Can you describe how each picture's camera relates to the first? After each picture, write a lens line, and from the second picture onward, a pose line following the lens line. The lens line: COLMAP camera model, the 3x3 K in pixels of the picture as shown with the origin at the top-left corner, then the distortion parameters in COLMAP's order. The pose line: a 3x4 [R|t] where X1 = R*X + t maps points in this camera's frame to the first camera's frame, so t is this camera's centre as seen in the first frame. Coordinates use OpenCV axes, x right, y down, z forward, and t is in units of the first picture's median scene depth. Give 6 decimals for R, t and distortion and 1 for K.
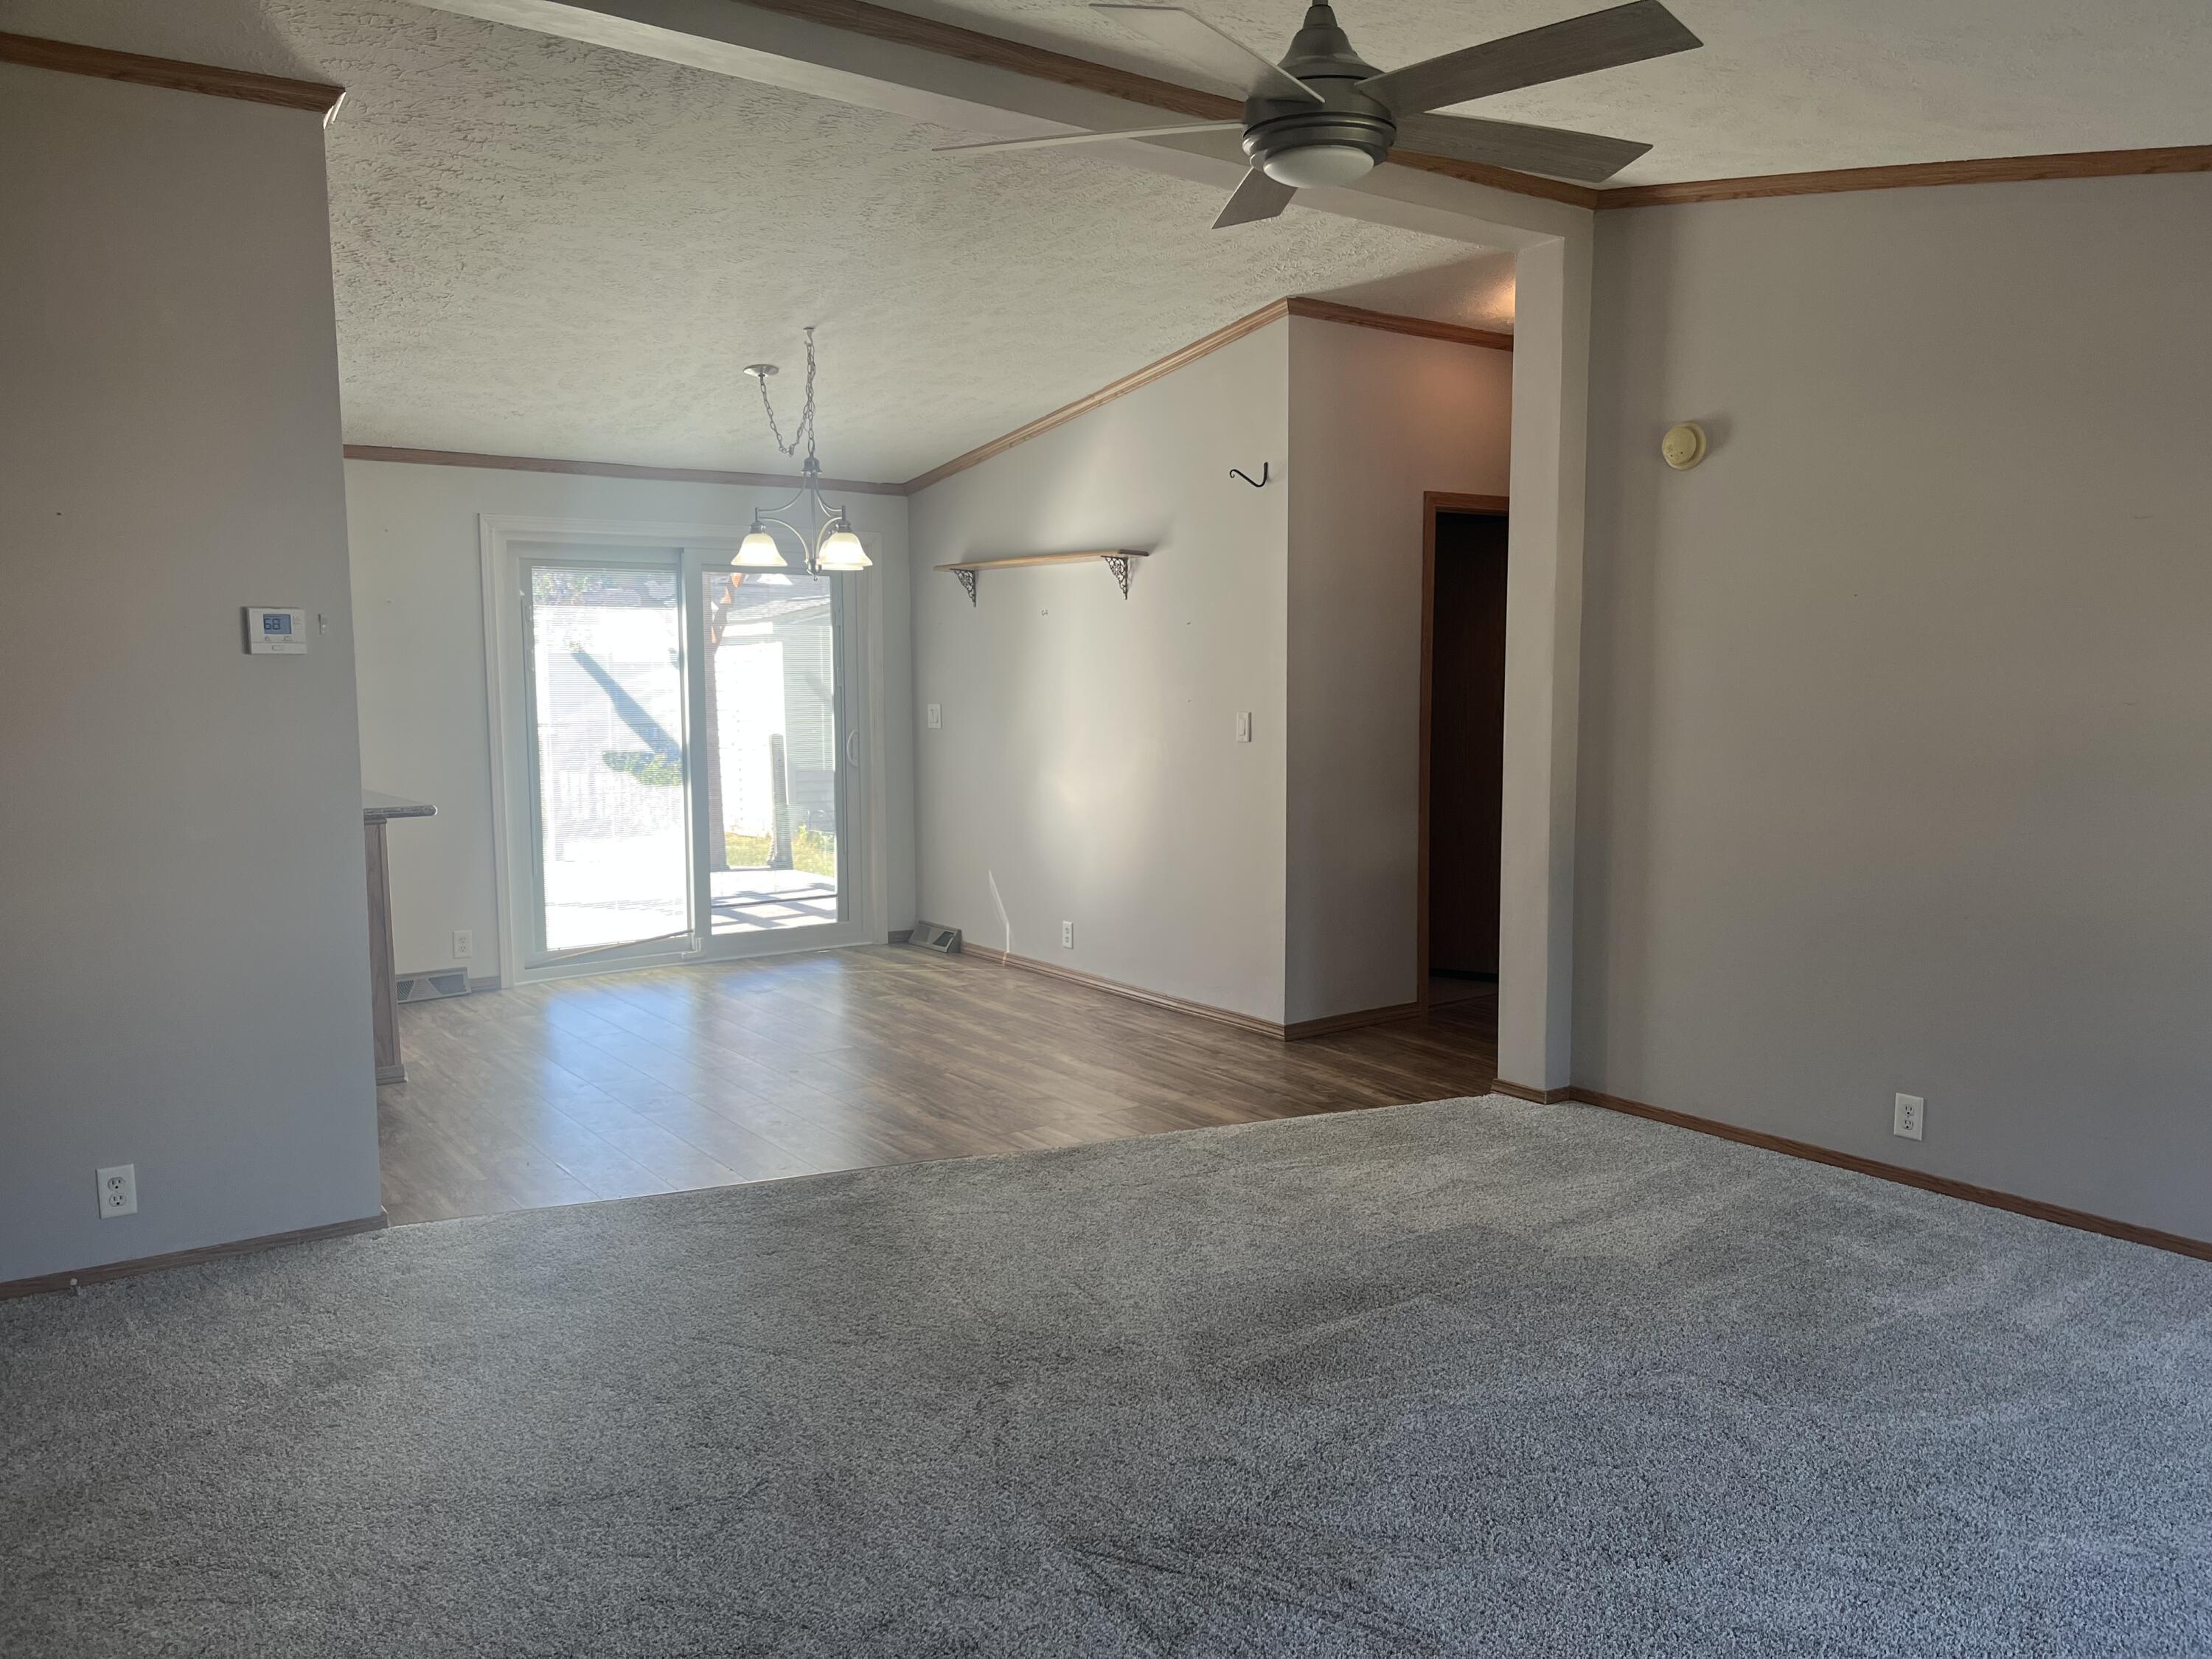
lens RADIAL K [[1661.4, 0, 1117.0], [0, 1661.4, 841.4], [0, 0, 1]] dist [0.056863, -0.090922]
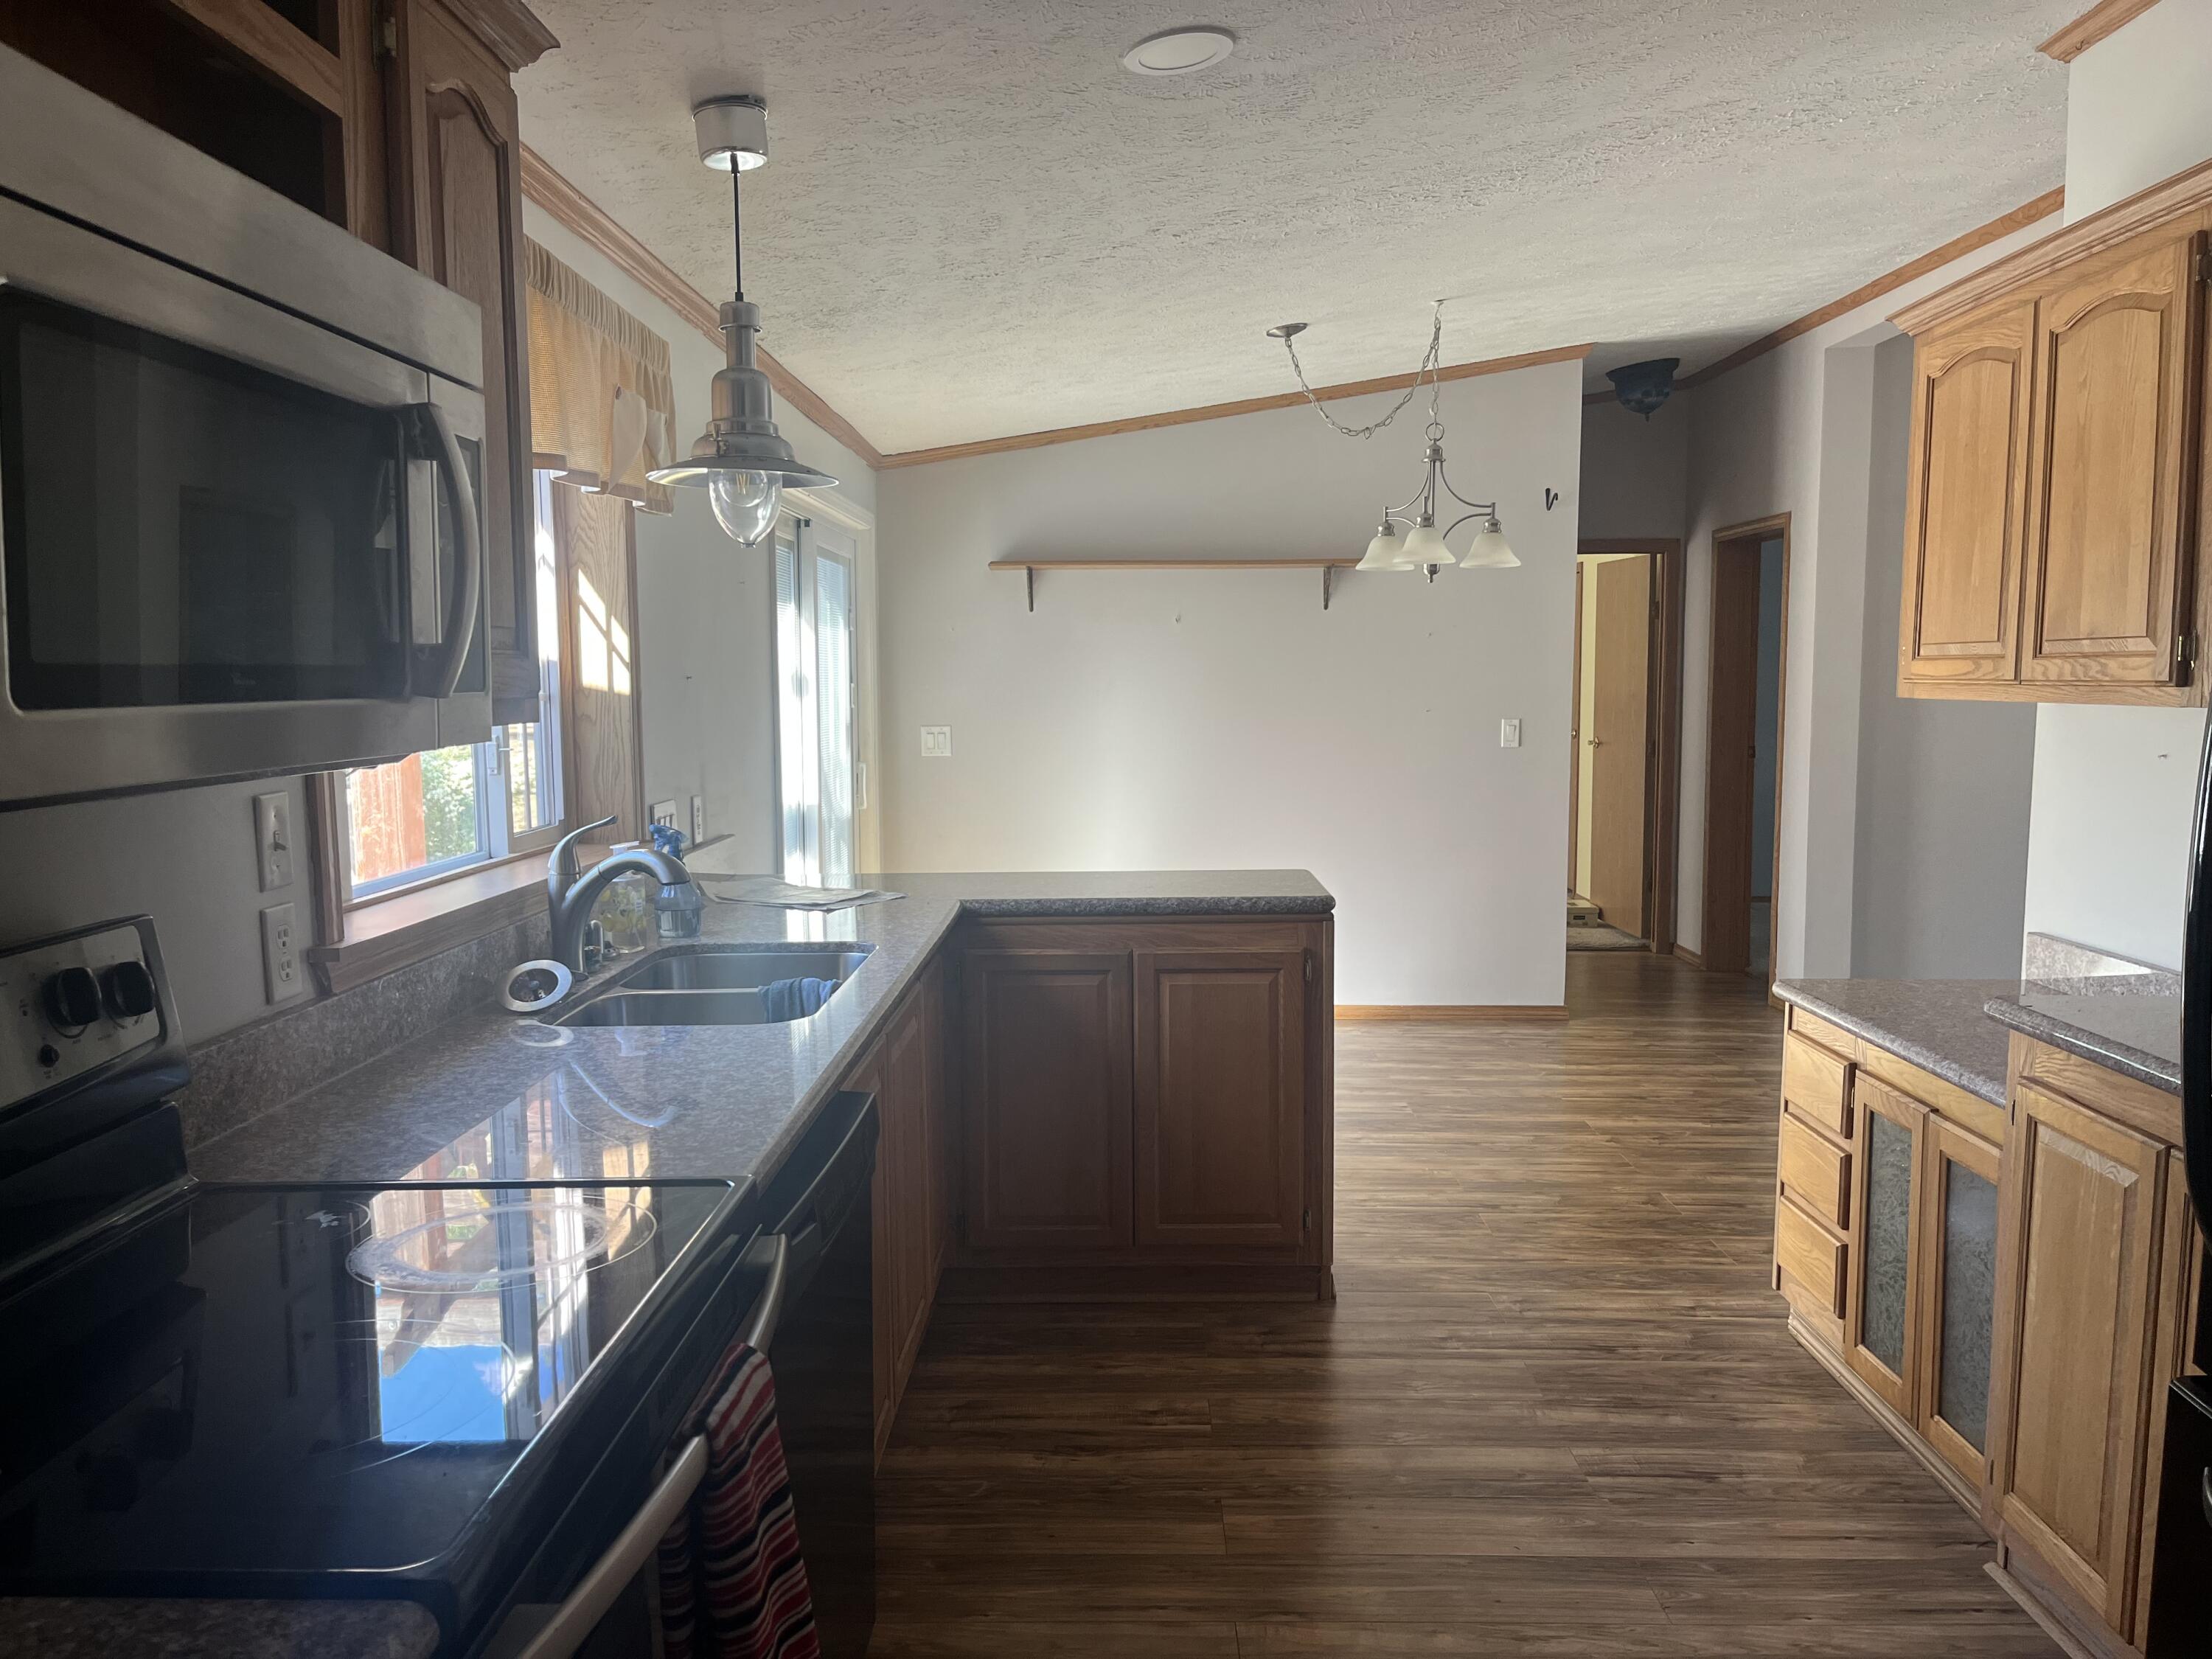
lens RADIAL K [[1661.4, 0, 1117.0], [0, 1661.4, 841.4], [0, 0, 1]] dist [0.056863, -0.090922]
pose [[0.594964, -0.079926, 0.799769, -0.785868], [0.090762, 0.995360, 0.031953, -0.049023], [-0.798611, 0.053578, 0.599457, 0.473745]]
